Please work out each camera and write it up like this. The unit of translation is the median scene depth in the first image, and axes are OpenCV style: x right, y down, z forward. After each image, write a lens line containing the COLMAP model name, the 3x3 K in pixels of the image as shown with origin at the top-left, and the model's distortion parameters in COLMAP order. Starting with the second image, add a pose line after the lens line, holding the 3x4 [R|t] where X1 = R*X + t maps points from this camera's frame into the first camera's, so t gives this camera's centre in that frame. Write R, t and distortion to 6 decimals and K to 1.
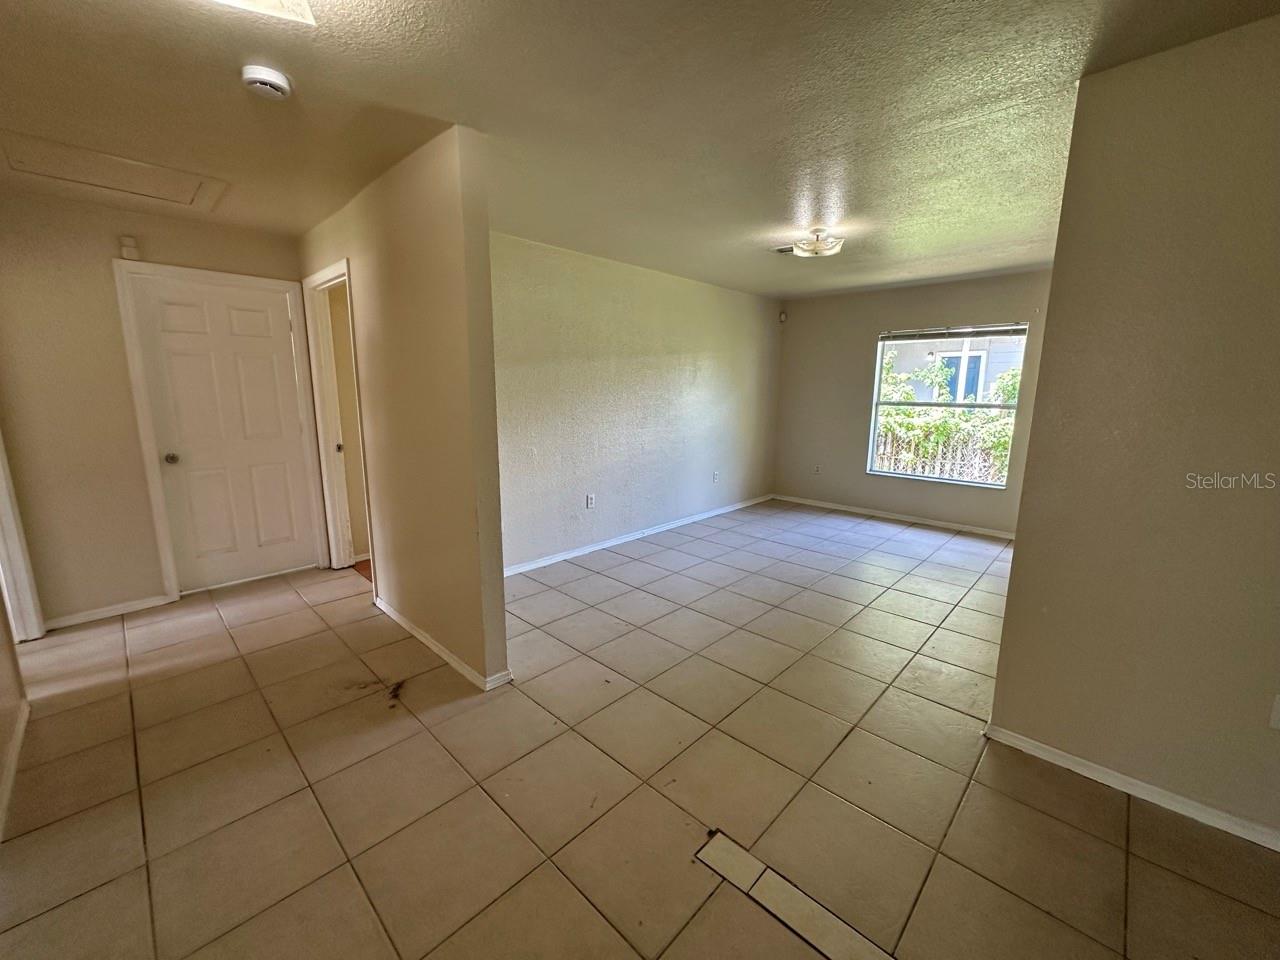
lens RADIAL K [[511.9, 0, 639.7], [0, 511.9, 478.5], [0, 0, 1]] dist [-0.002840, -0.000354]
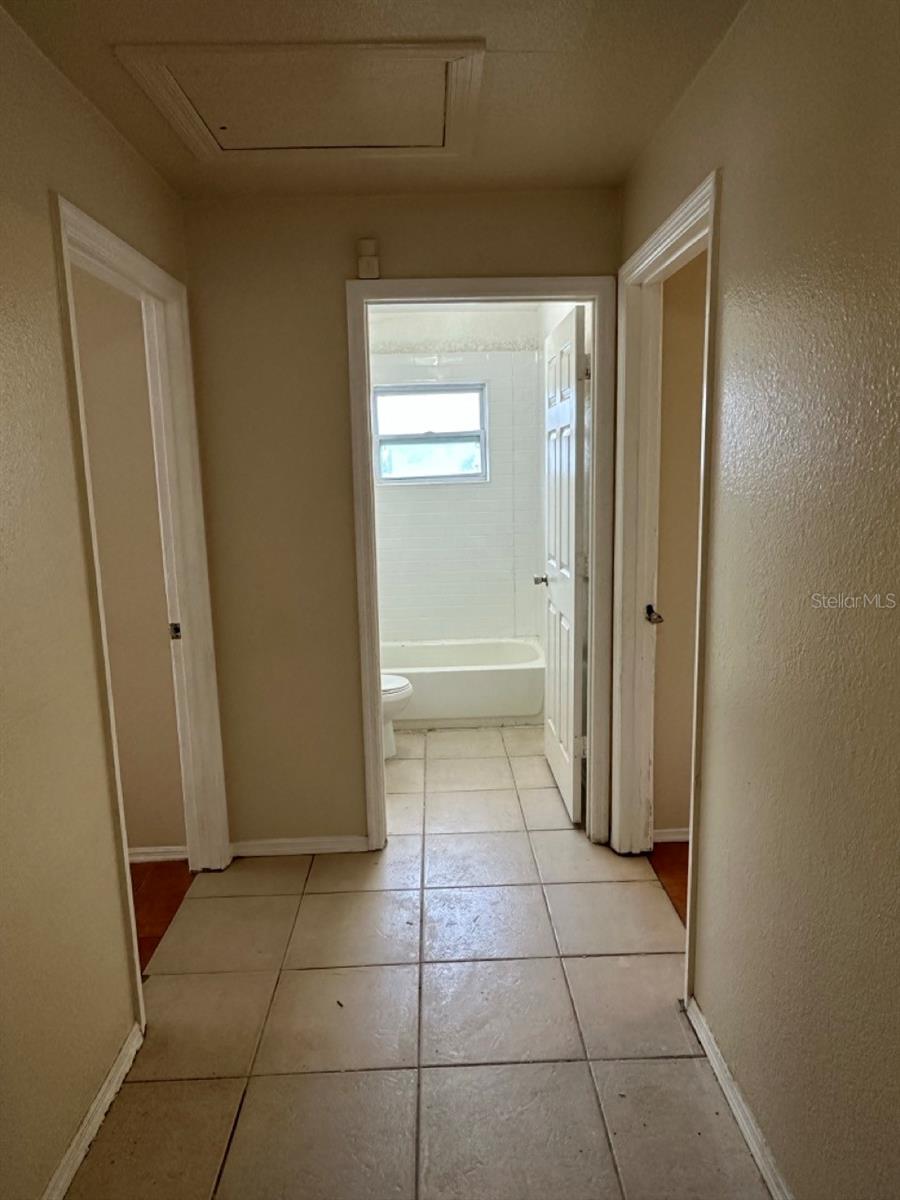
lens RADIAL K [[794.6, 0, 450.0], [0, 794.6, 600.0], [0, 0, 1]] dist [-0.002989, -0.001450]
pose [[0.711799, 0.097066, -0.695644, -0.216880], [-0.097361, 0.994479, 0.039141, -0.088540], [0.695602, 0.039868, 0.717320, 0.355921]]
